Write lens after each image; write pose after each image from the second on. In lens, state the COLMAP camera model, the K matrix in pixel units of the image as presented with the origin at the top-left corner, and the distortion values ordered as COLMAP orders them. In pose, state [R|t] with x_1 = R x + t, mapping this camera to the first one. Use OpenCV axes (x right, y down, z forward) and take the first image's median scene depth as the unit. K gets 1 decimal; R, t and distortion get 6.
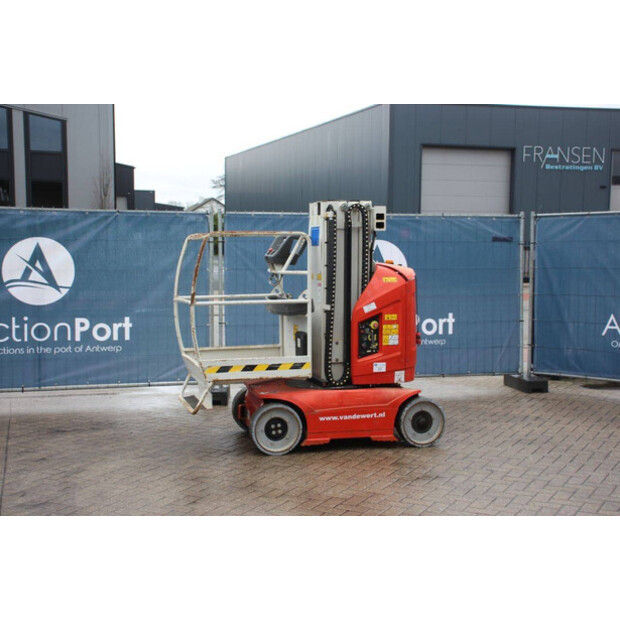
lens RADIAL K [[917.2, 0, 313.7], [0, 917.2, 308.3], [0, 0, 1]] dist [0.103134, 0.000000]
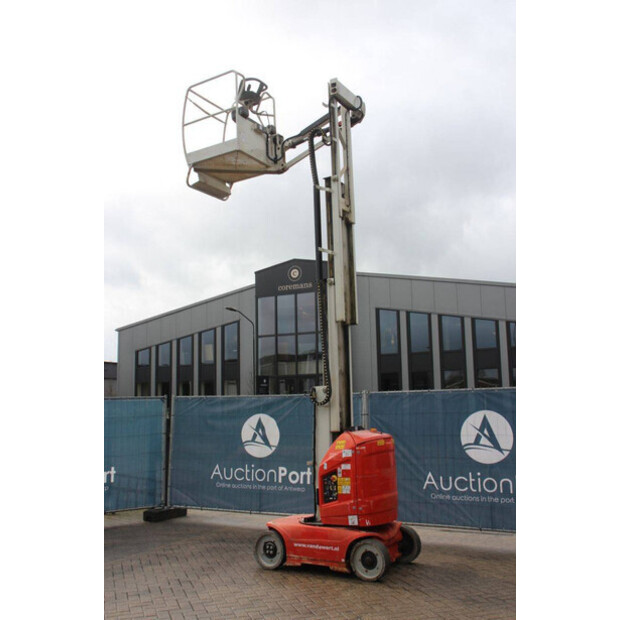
lens RADIAL K [[744.3, 0, 307.4], [0, 744.3, 308.4], [0, 0, 1]] dist [0.075718, 0.000000]
pose [[0.658443, -0.122650, -0.742570, 0.886416], [-0.034769, 0.980622, -0.192799, -0.013297], [0.751827, 0.152766, 0.641419, 0.229687]]
